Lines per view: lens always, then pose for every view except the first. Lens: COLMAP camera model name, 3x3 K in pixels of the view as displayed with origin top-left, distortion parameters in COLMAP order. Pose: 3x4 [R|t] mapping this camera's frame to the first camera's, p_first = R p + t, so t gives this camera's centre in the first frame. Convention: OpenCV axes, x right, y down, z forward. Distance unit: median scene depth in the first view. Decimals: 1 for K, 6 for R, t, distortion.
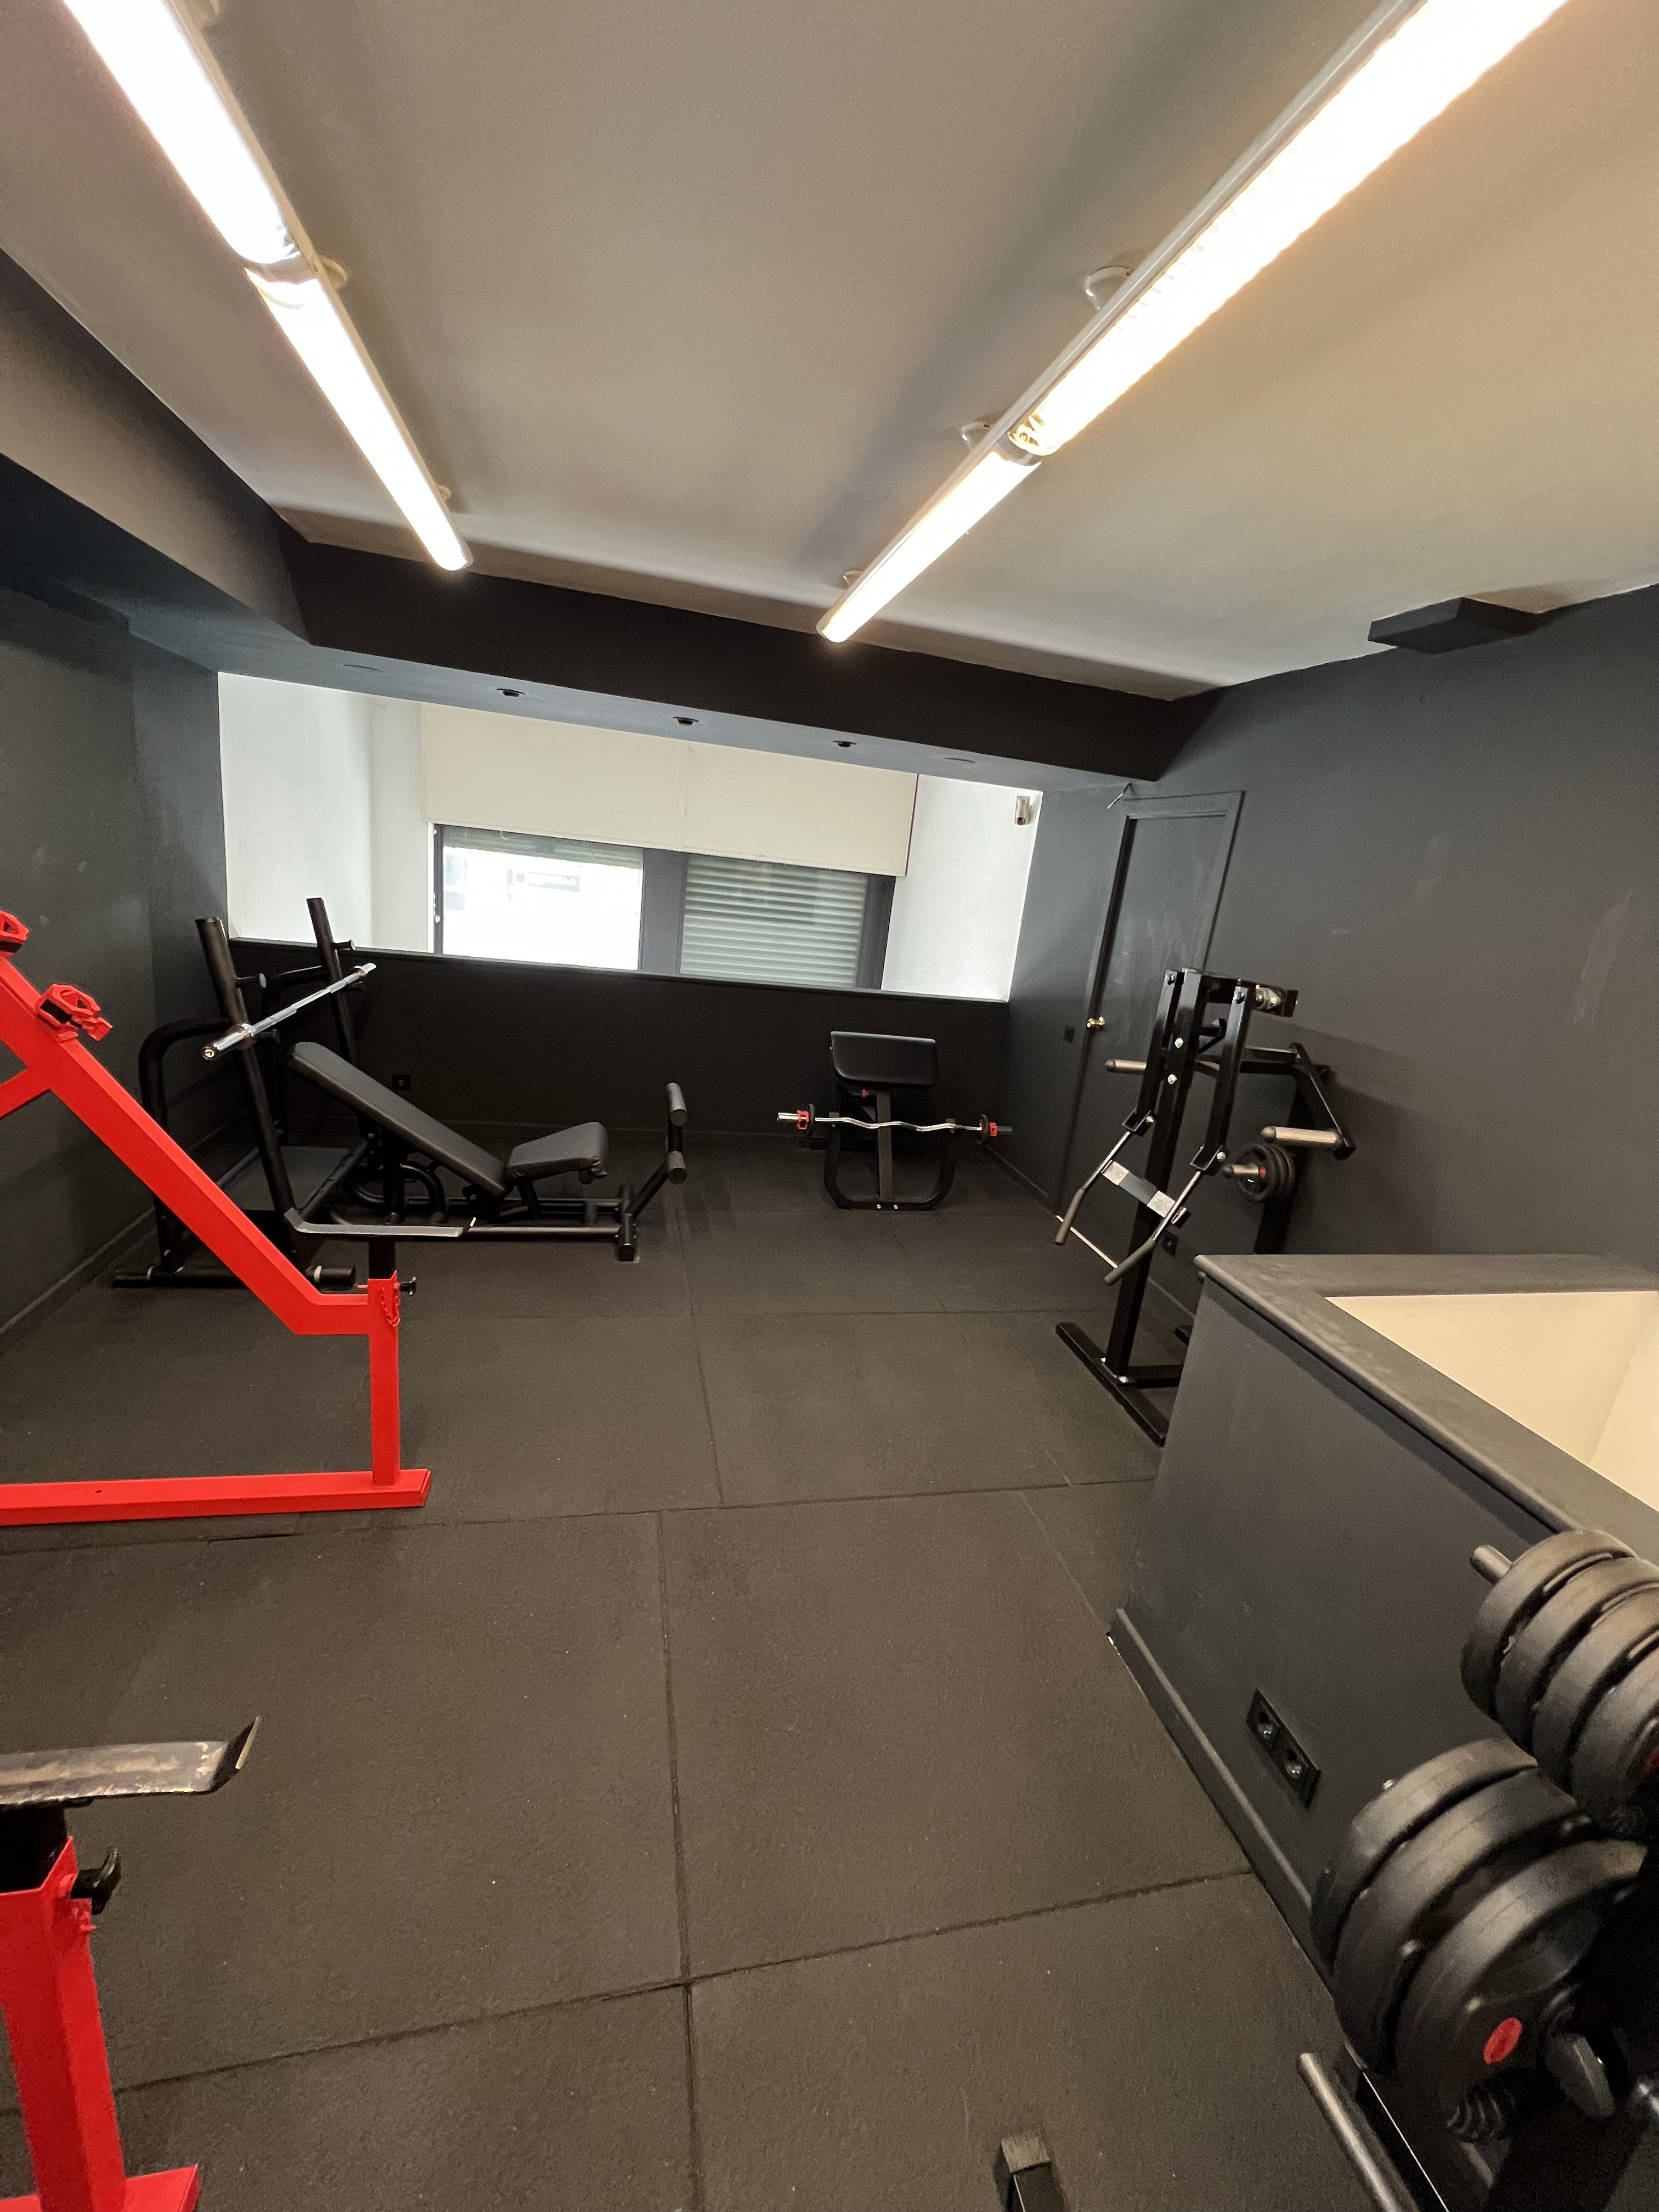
lens RADIAL K [[898.1, 0, 840.0], [0, 898.1, 1096.2], [0, 0, 1]] dist [-0.003114, 0.000070]
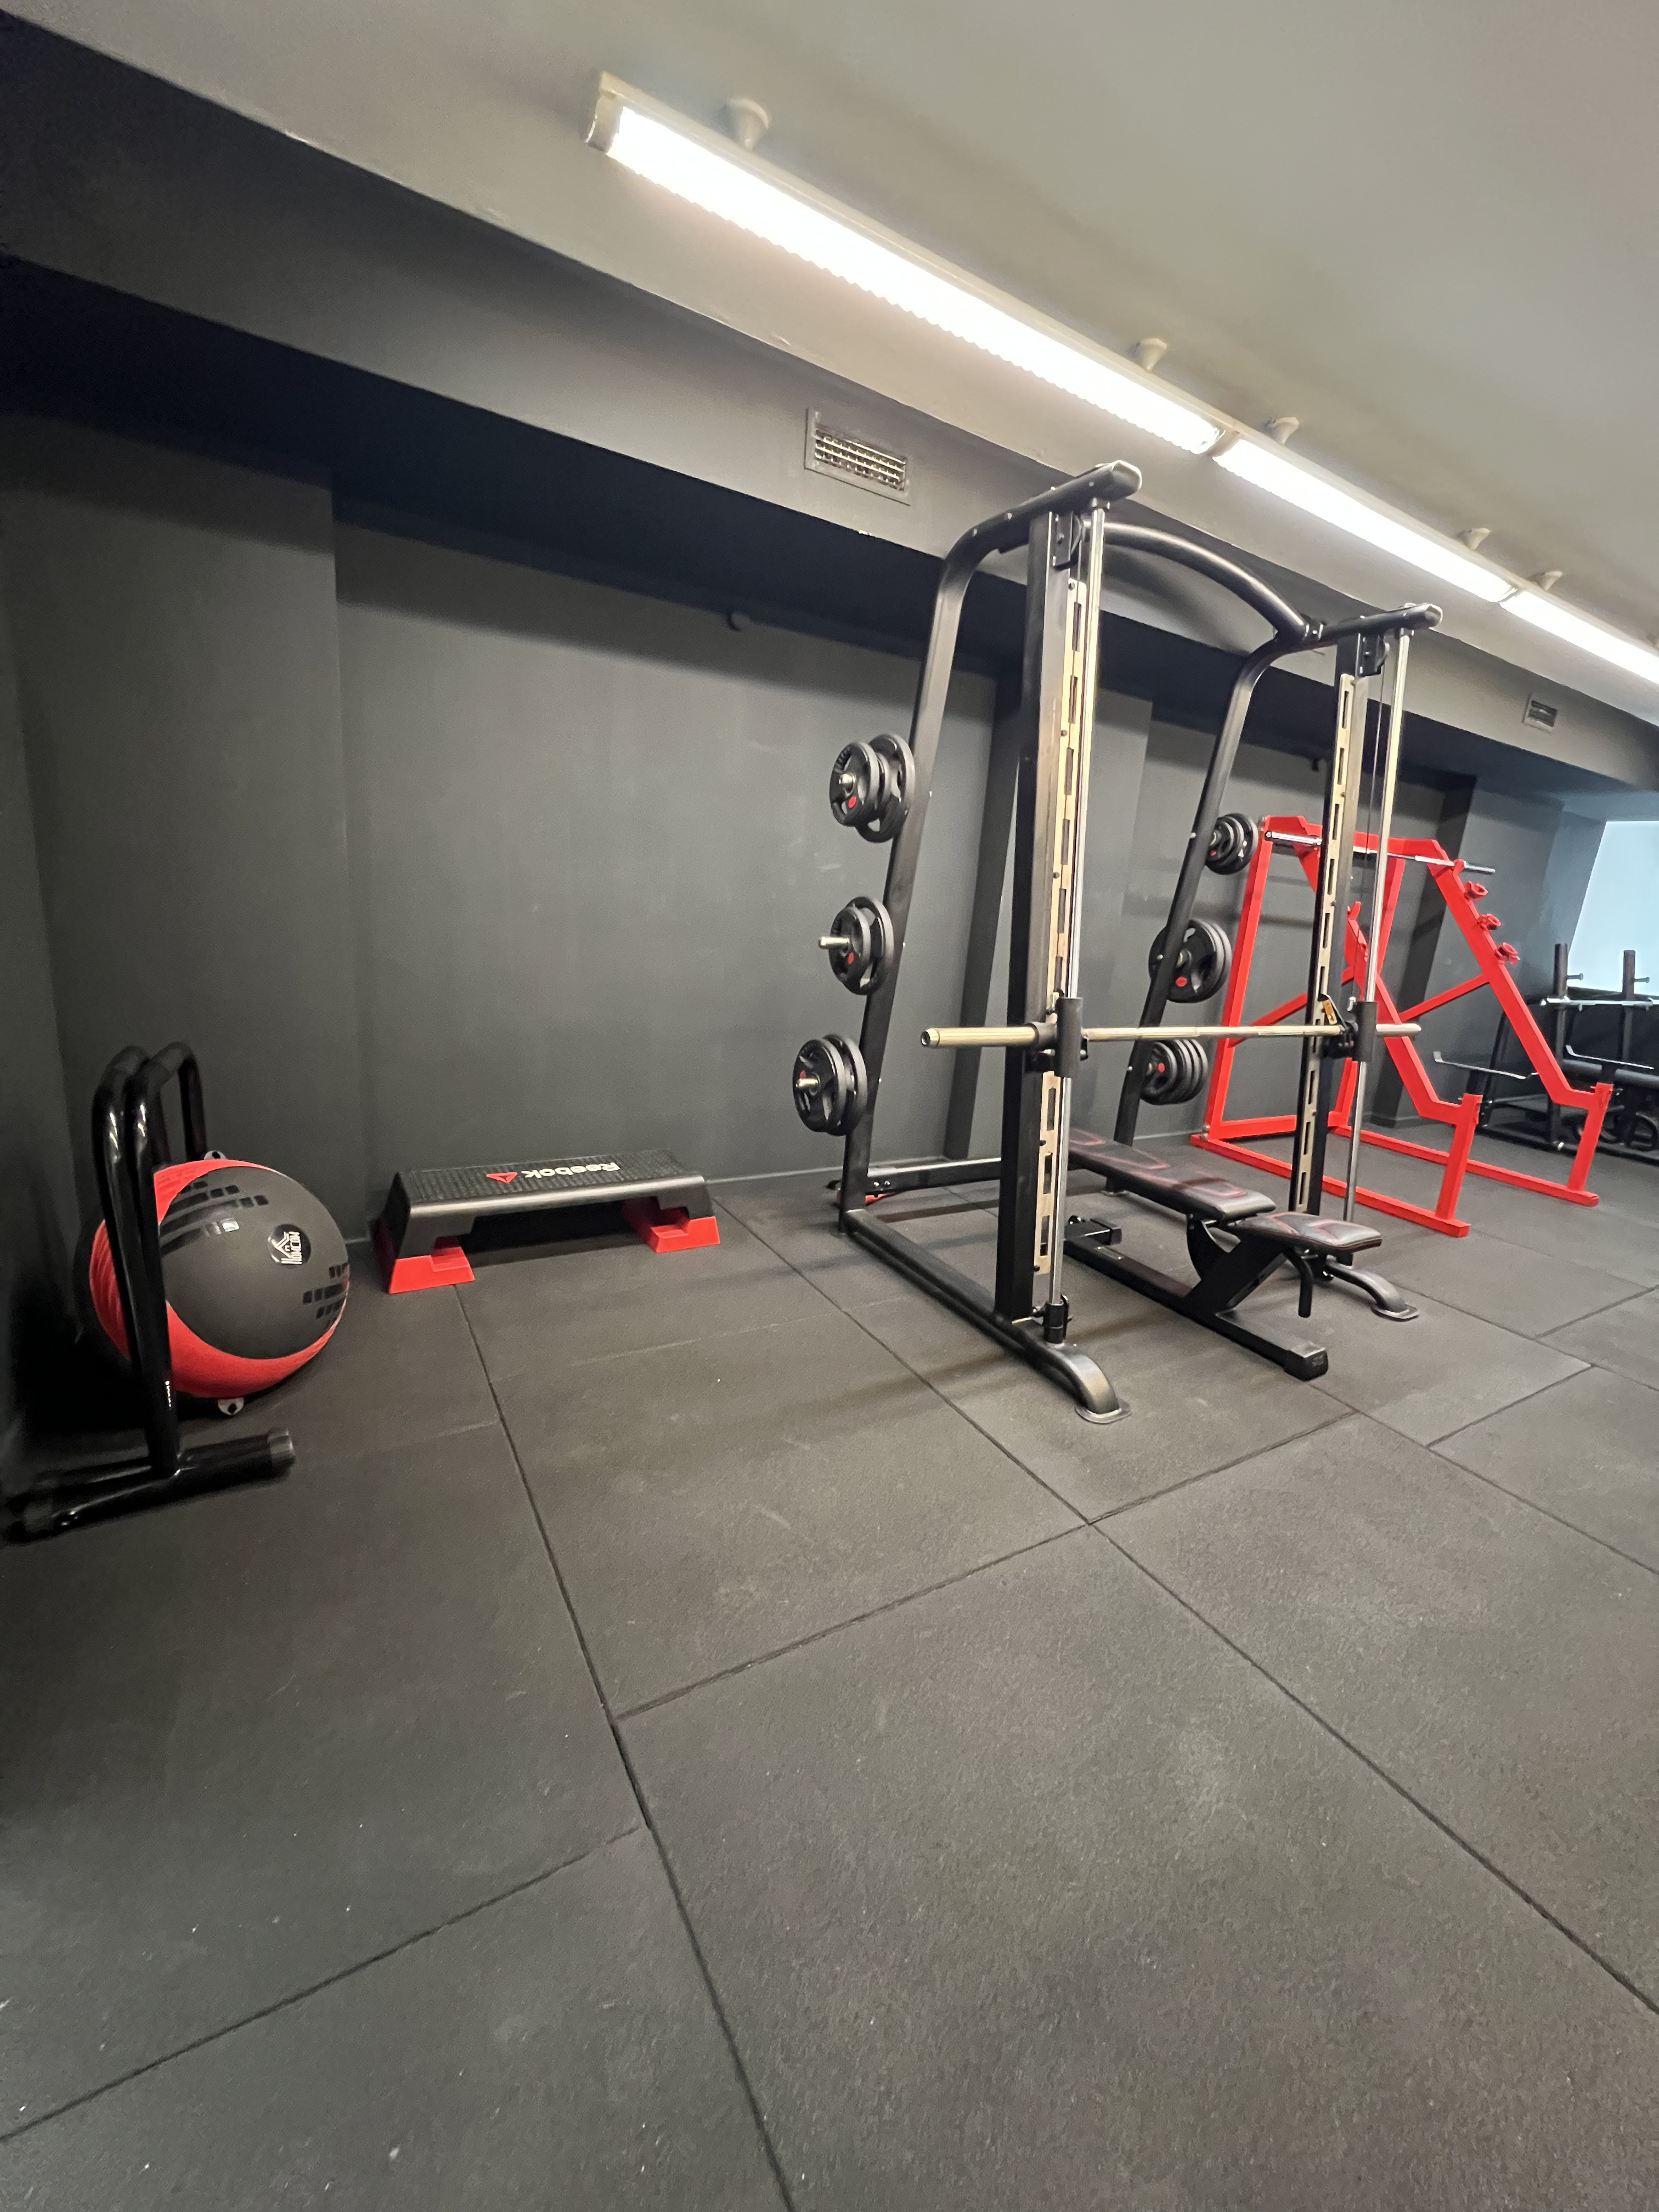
lens RADIAL K [[898.1, 0, 846.0], [0, 898.1, 1111.4], [0, 0, 1]] dist [-0.003114, 0.000070]
pose [[0.312431, 0.135699, -0.940198, 0.690474], [-0.268414, 0.962023, 0.049655, 0.468701], [0.911230, 0.236848, 0.336989, -0.988926]]
